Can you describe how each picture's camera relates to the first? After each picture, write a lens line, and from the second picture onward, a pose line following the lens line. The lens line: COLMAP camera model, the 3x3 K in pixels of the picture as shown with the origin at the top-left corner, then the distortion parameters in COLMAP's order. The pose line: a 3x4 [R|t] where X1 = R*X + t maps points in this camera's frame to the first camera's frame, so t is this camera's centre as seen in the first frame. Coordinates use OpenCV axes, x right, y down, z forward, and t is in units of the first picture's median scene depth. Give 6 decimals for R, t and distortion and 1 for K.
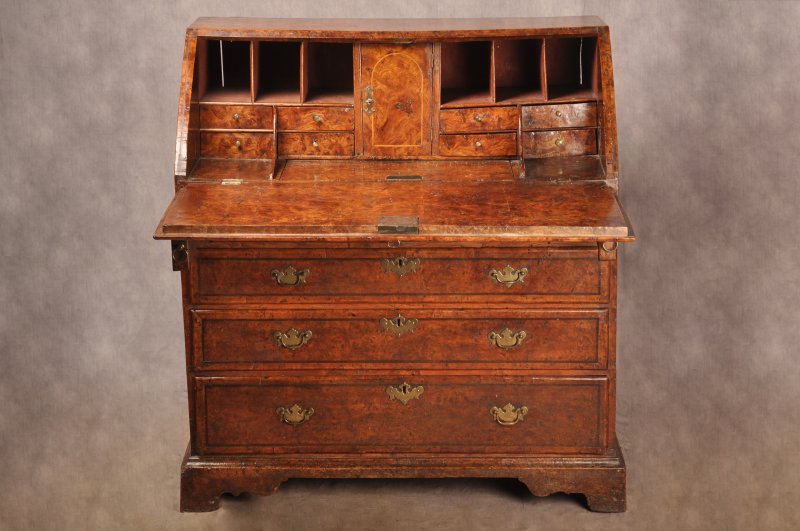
lens RADIAL K [[1588.5, 0, 402.3], [0, 1588.5, 247.0], [0, 0, 1]] dist [0.313616, 0.405408]
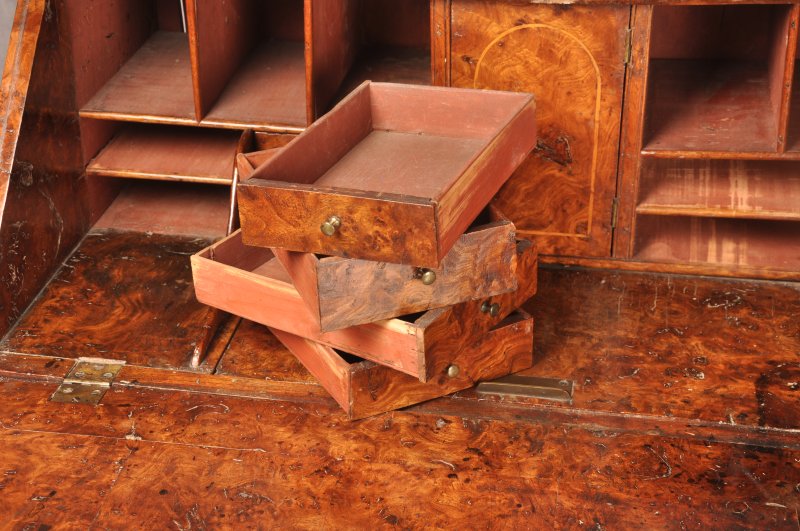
lens RADIAL K [[1387.9, 0, 396.6], [0, 1387.9, 255.1], [0, 0, 1]] dist [0.231324, 0.207865]
pose [[0.985529, 0.069969, -0.154389, 0.019466], [-0.029333, 0.967486, 0.251220, -0.151272], [0.166947, -0.243056, 0.955538, 0.639620]]
